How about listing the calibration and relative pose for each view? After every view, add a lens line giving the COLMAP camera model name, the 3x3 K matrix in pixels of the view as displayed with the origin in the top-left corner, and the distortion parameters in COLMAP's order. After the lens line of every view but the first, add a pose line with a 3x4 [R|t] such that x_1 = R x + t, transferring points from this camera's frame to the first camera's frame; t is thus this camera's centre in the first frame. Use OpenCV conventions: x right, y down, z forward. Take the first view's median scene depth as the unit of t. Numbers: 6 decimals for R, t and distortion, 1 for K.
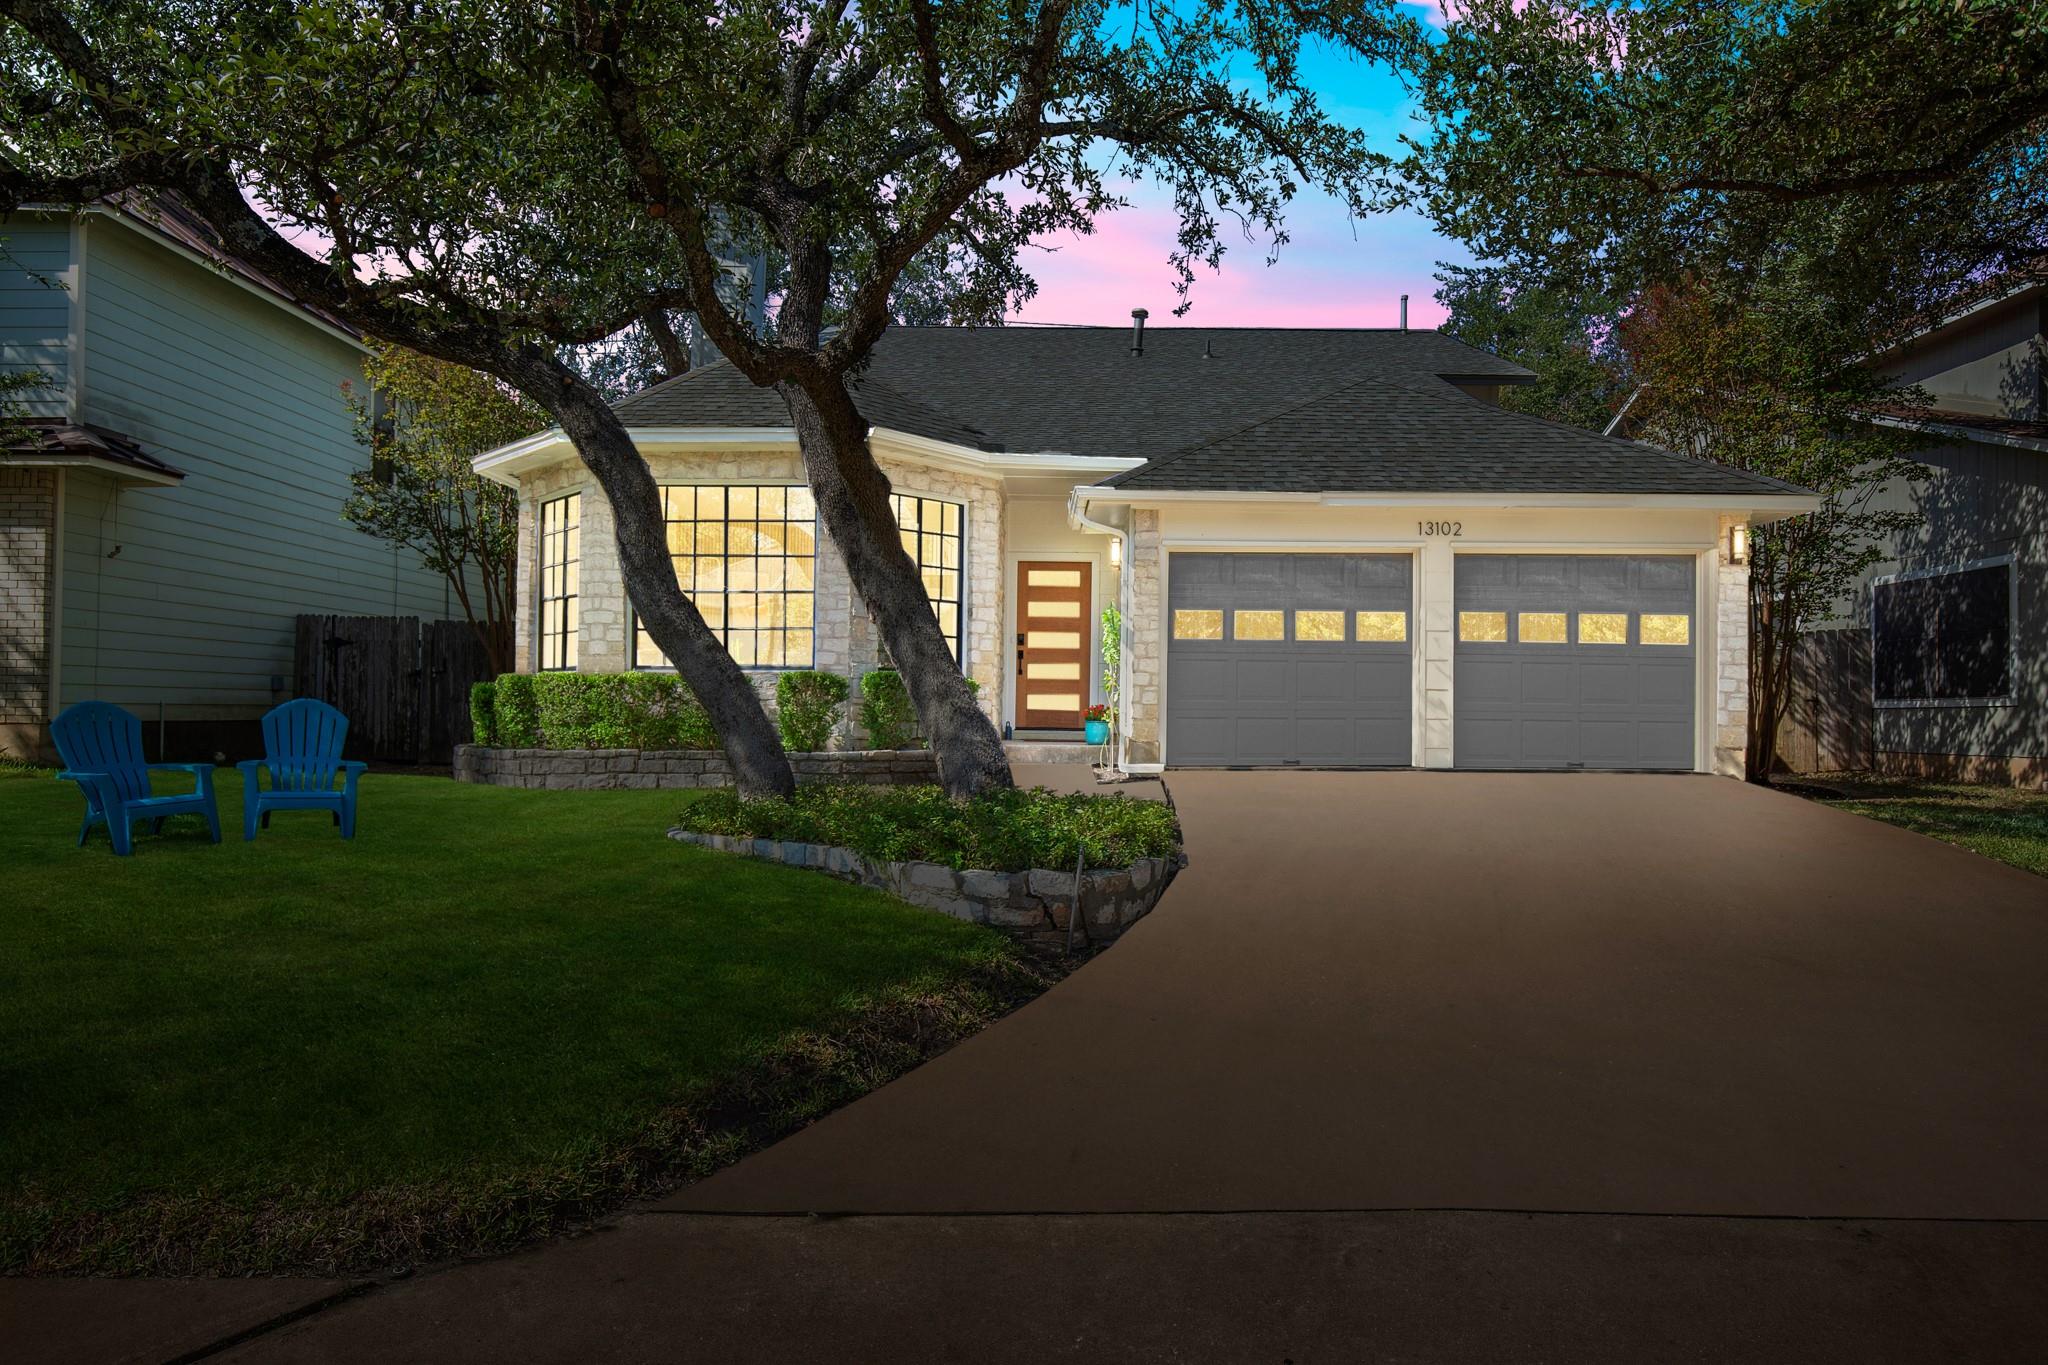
lens RADIAL K [[1348.1, 0, 1022.5], [0, 1348.1, 684.7], [0, 0, 1]] dist [-0.005806, 0.001642]
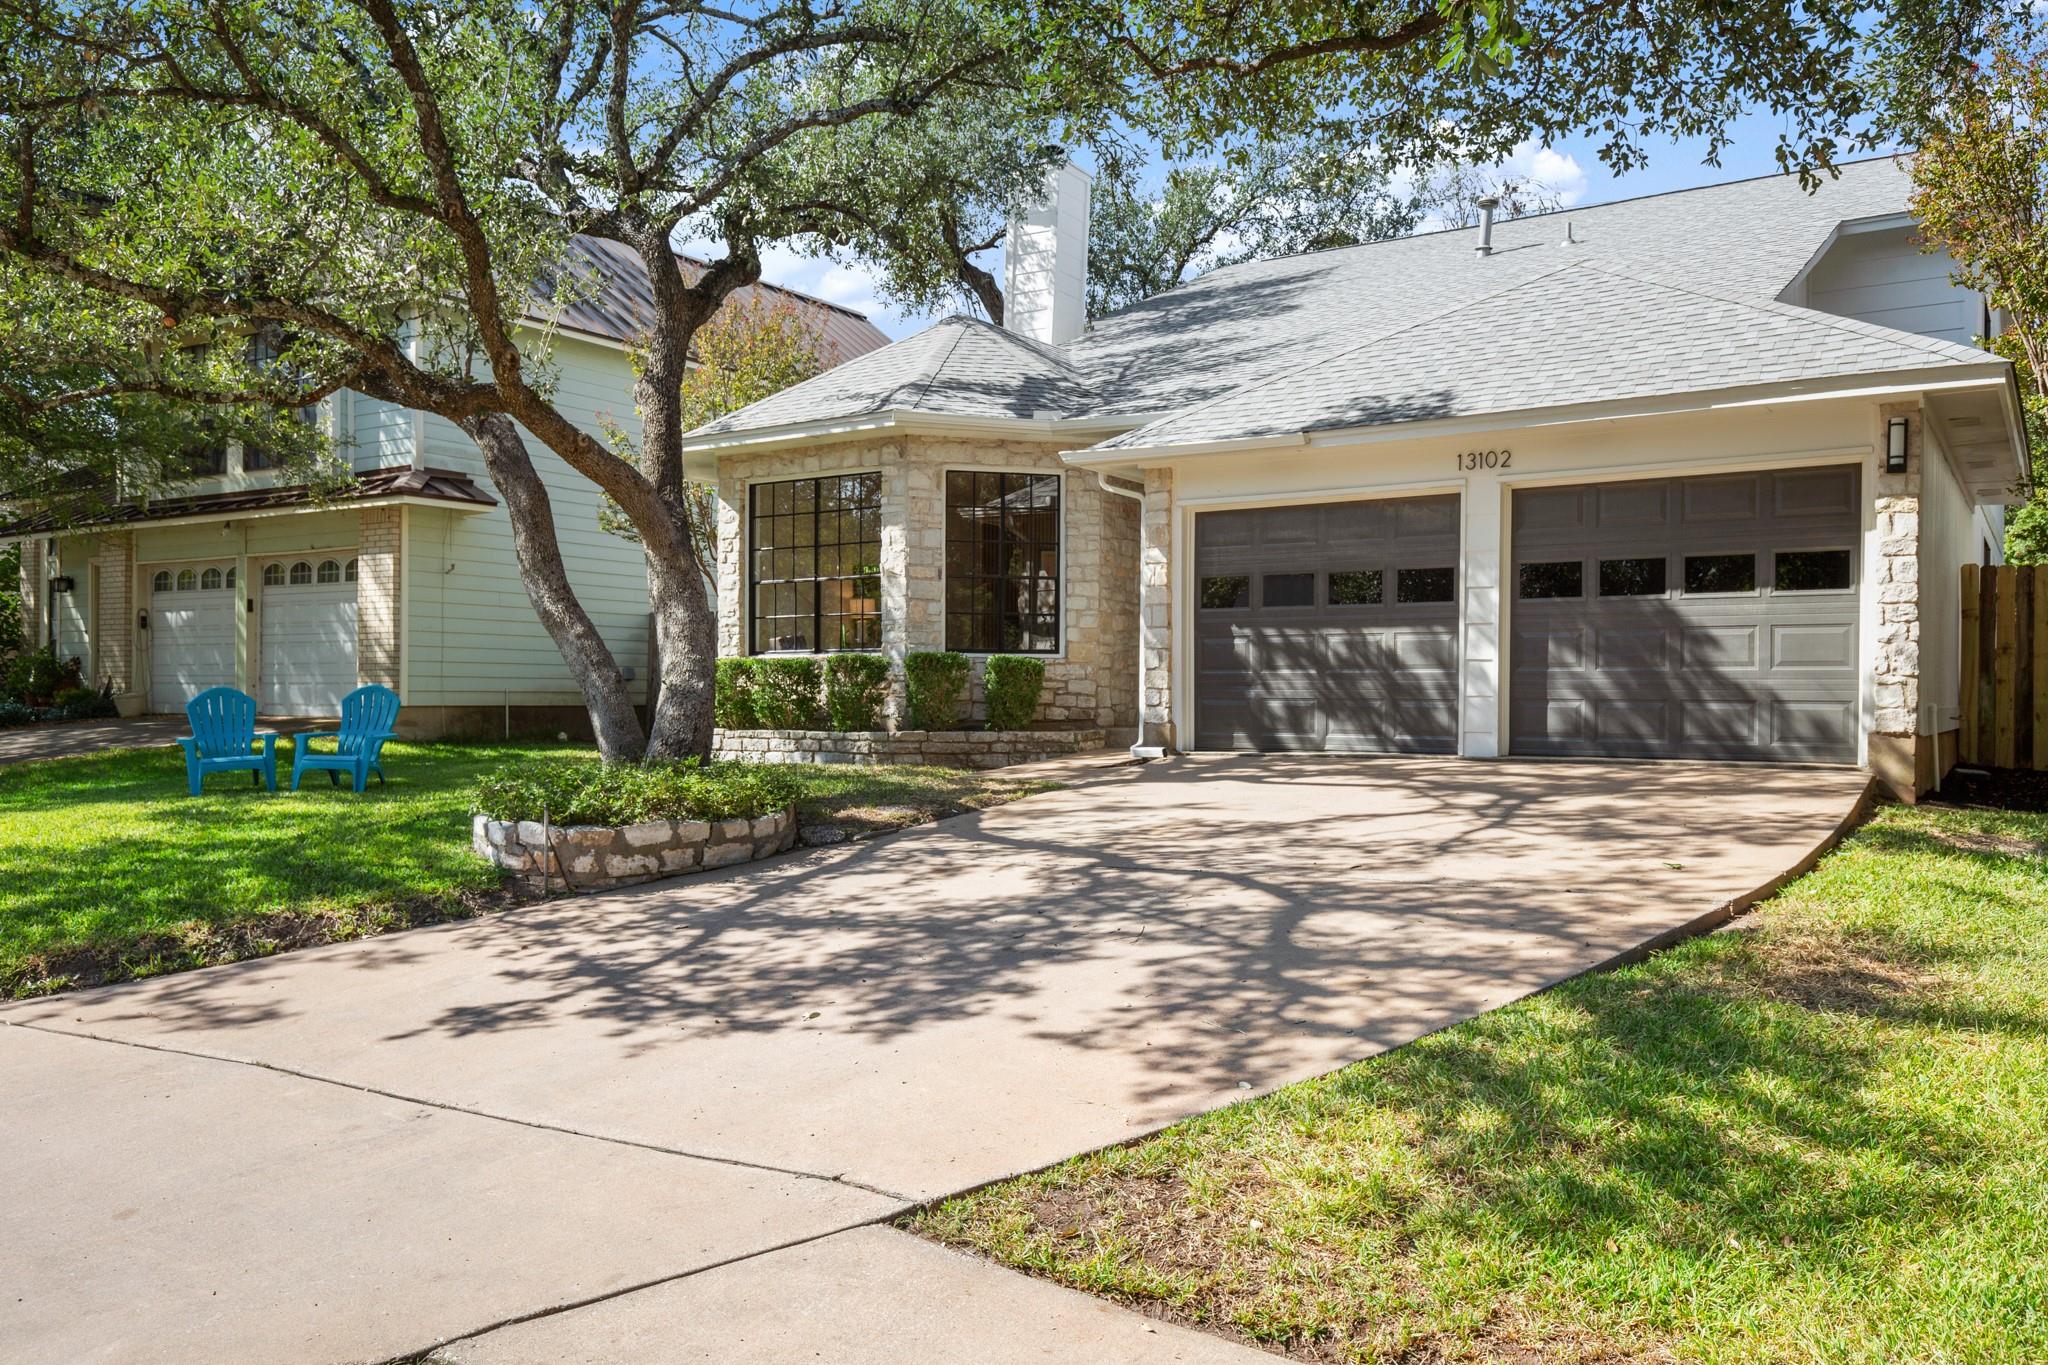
lens RADIAL K [[1602.3, 0, 1023.0], [0, 1602.3, 681.3], [0, 0, 1]] dist [0.011992, 0.003918]
pose [[0.842405, -0.012264, -0.538705, 0.619743], [0.015563, 0.999878, 0.001574, 0.011837], [0.538620, -0.009709, 0.842493, 0.039561]]
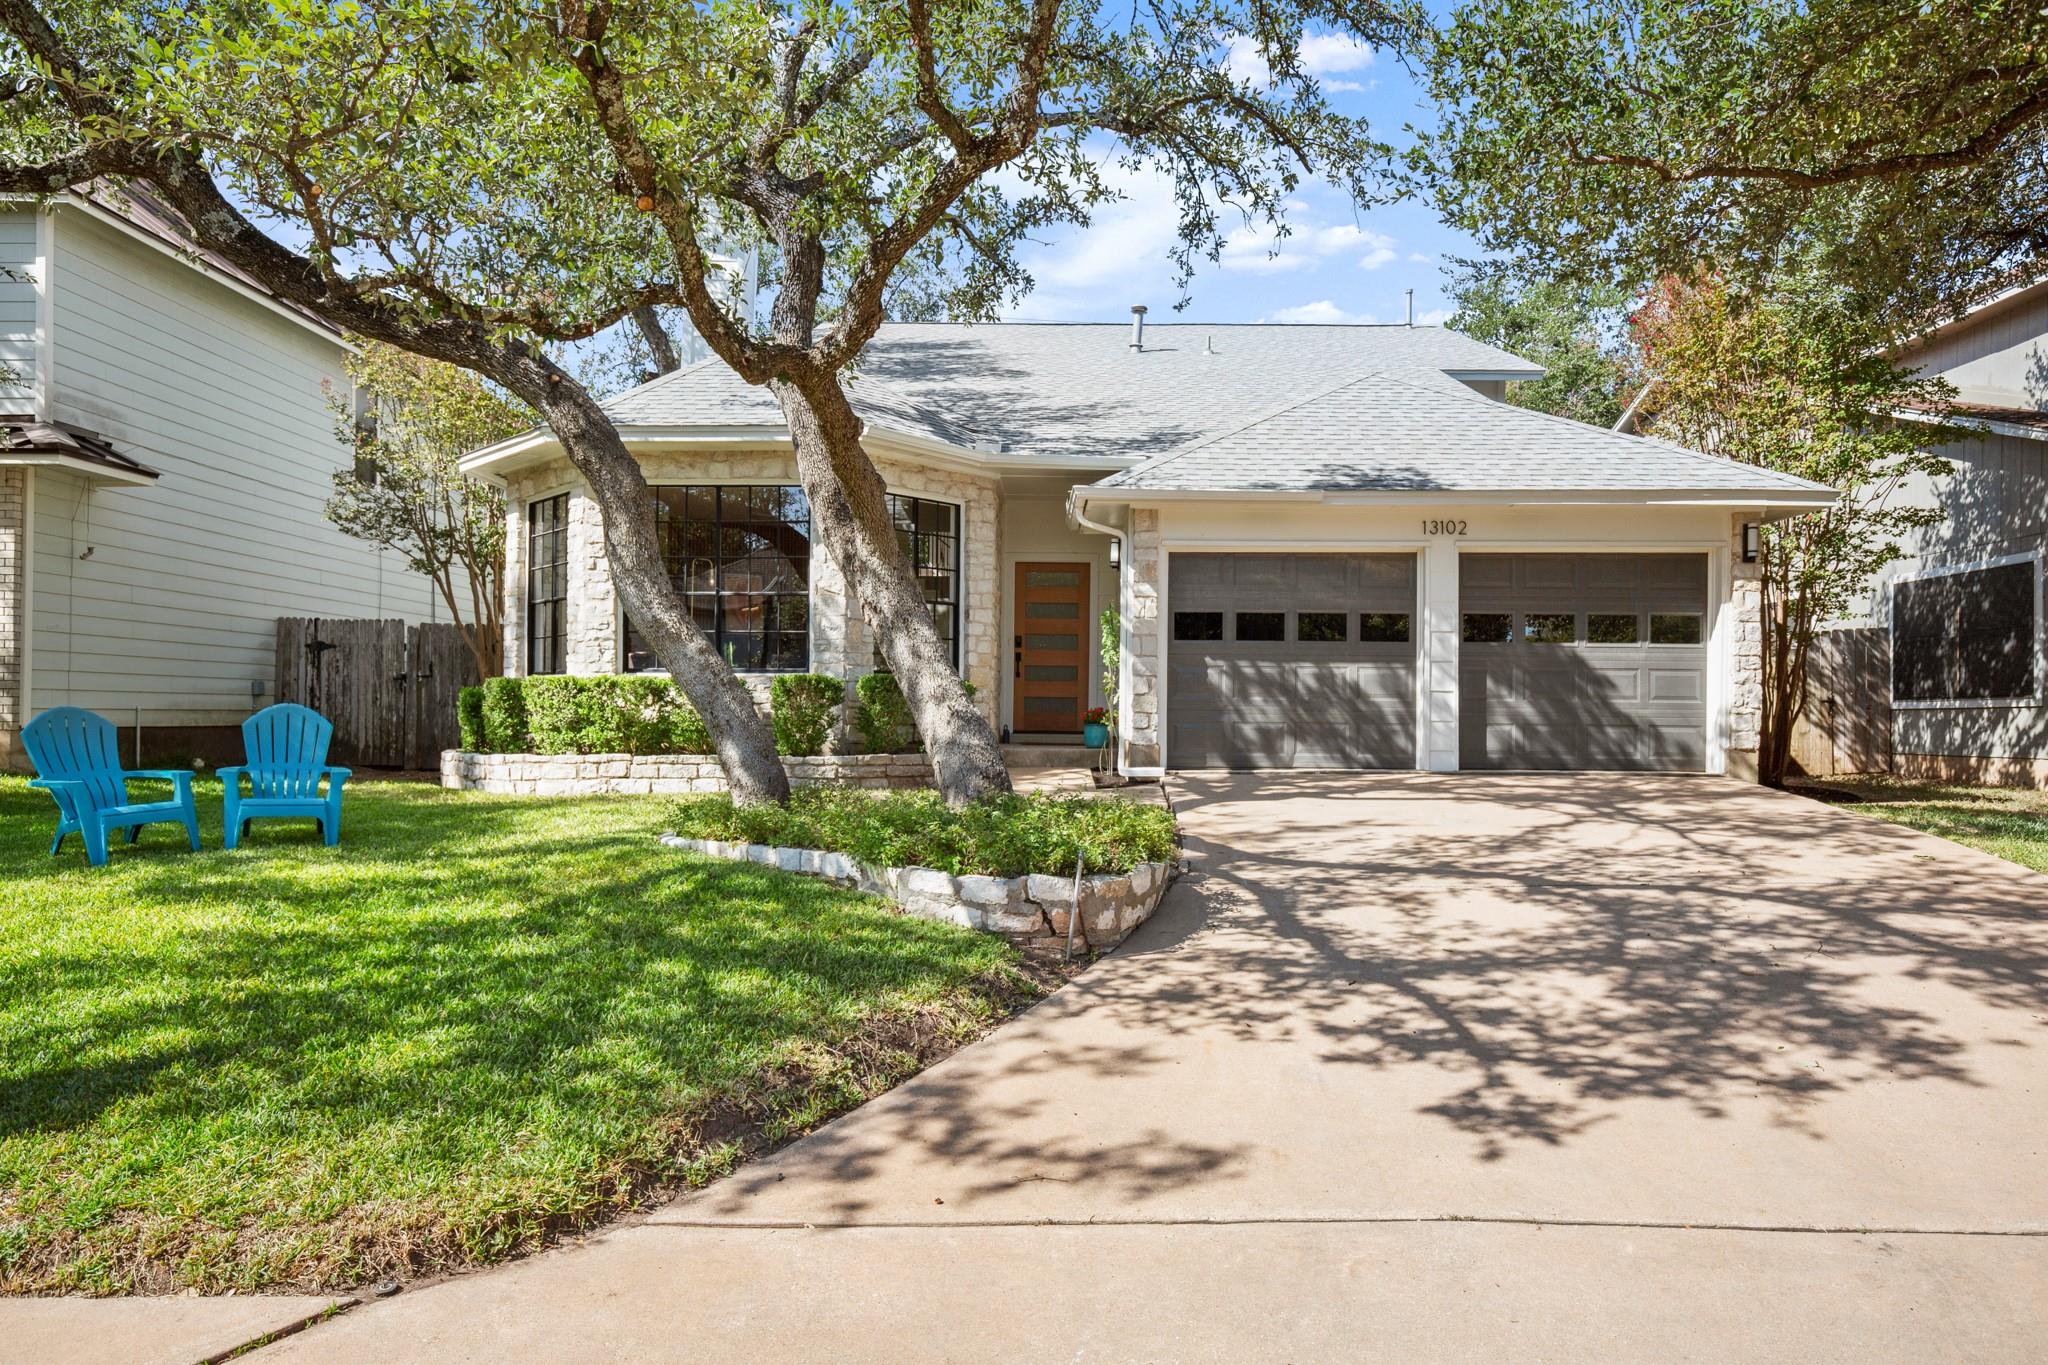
lens RADIAL K [[1348.1, 0, 1030.4], [0, 1348.1, 686.5], [0, 0, 1]] dist [-0.005806, 0.001642]
pose [[0.999973, -0.002530, 0.006909, 0.000648], [0.002536, 0.999996, -0.000864, 0.000145], [-0.006907, 0.000881, 0.999976, 0.024365]]
